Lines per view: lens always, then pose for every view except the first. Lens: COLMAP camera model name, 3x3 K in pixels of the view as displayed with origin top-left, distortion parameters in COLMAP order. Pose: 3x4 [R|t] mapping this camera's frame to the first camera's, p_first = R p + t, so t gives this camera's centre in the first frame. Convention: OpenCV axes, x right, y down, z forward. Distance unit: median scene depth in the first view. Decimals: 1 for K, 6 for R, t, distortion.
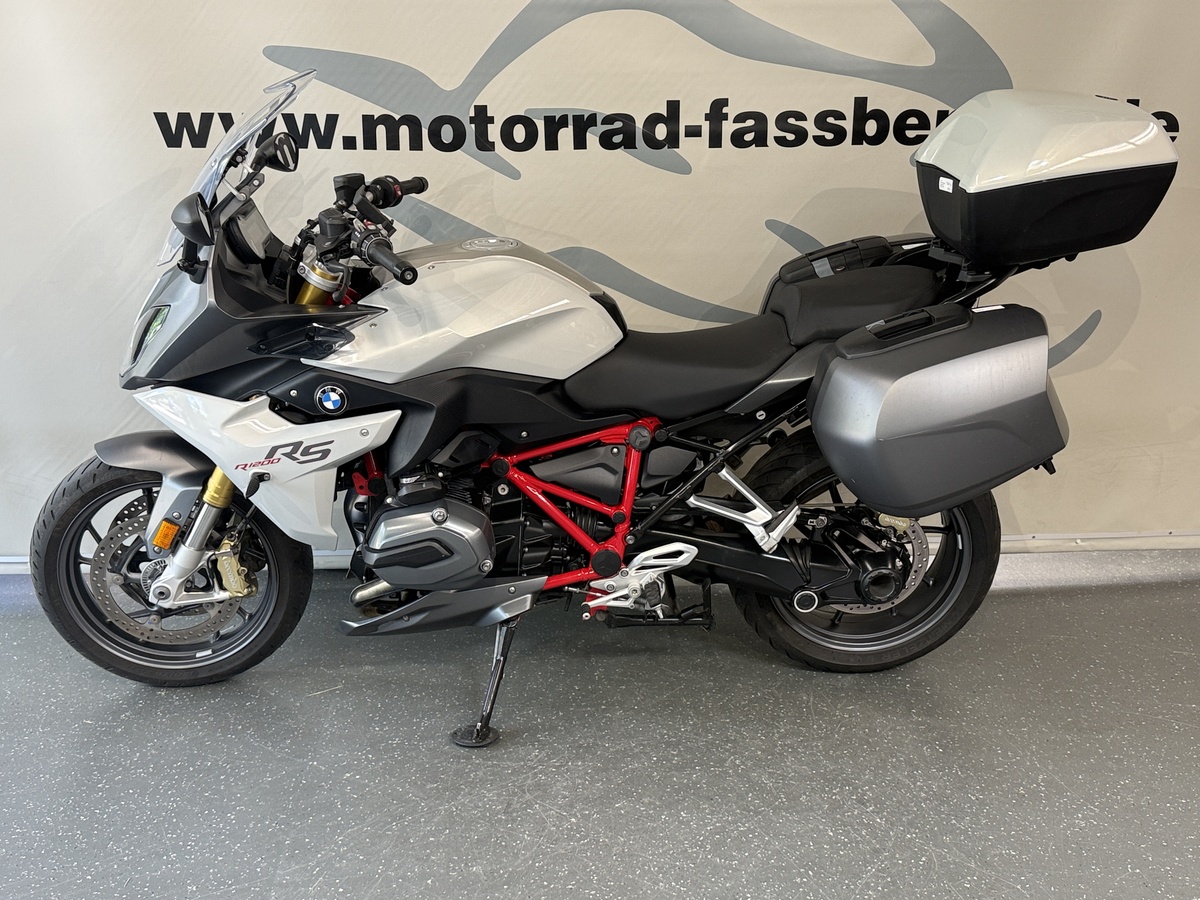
lens RADIAL K [[1291.8, 0, 592.8], [0, 1291.8, 458.7], [0, 0, 1]] dist [-0.005503, 0.000000]
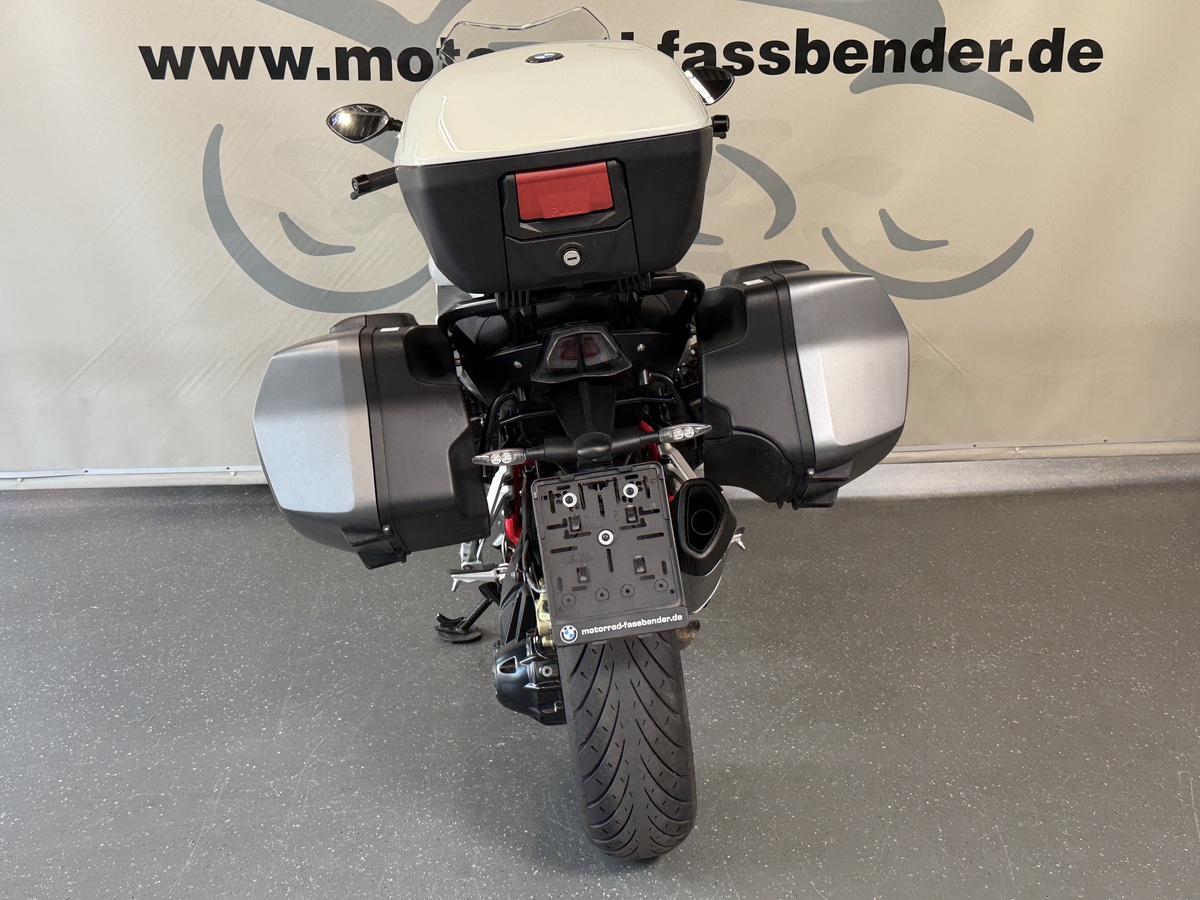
lens RADIAL K [[1504.5, 0, 596.8], [0, 1504.5, 448.1], [0, 0, 1]] dist [-0.004336, 0.000000]
pose [[0.999723, -0.010329, 0.021157, 0.007306], [0.010167, 0.999918, 0.007747, 0.056144], [-0.021235, -0.007530, 0.999746, -0.245152]]
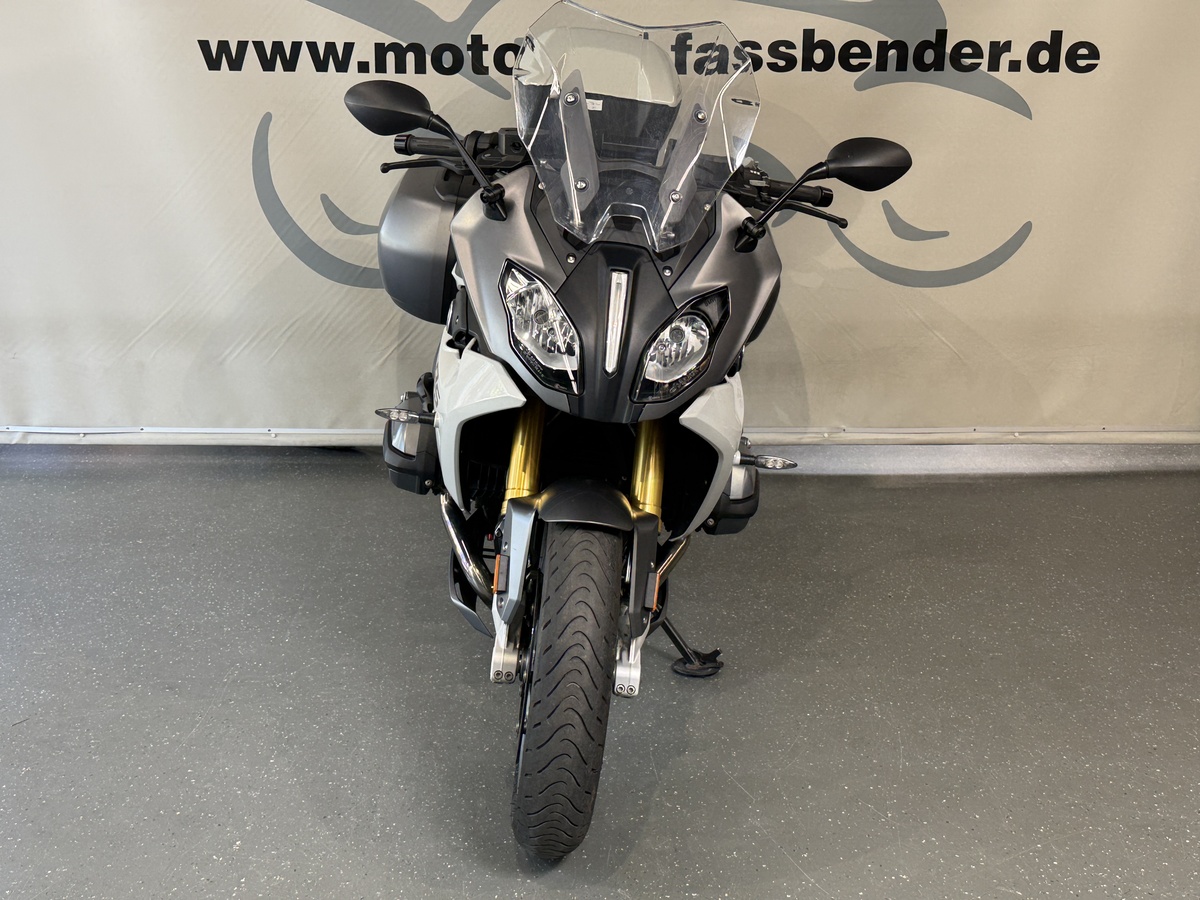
lens RADIAL K [[1594.1, 0, 592.4], [0, 1594.1, 469.3], [0, 0, 1]] dist [-0.005356, 0.000000]
pose [[0.998356, 0.018371, -0.054291, 0.100887], [-0.018317, 0.999831, 0.001494, 0.110316], [0.054310, -0.000498, 0.998524, -0.416578]]
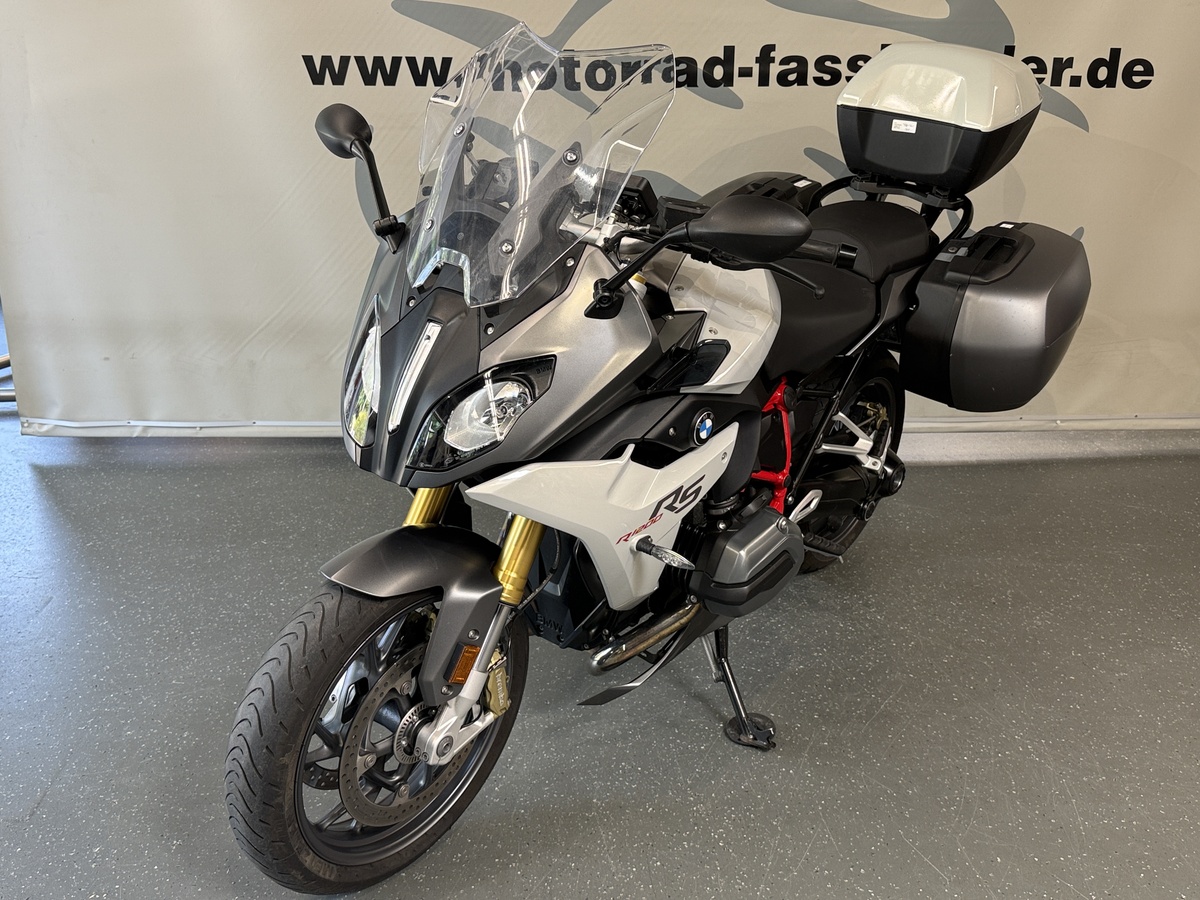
lens RADIAL K [[1210.7, 0, 593.5], [0, 1210.7, 479.4], [0, 0, 1]] dist [-0.031089, 0.000000]
pose [[0.999355, 0.015001, -0.032626, -0.021337], [-0.012317, 0.996641, 0.080964, 0.035328], [0.033731, -0.080509, 0.996183, -0.155631]]
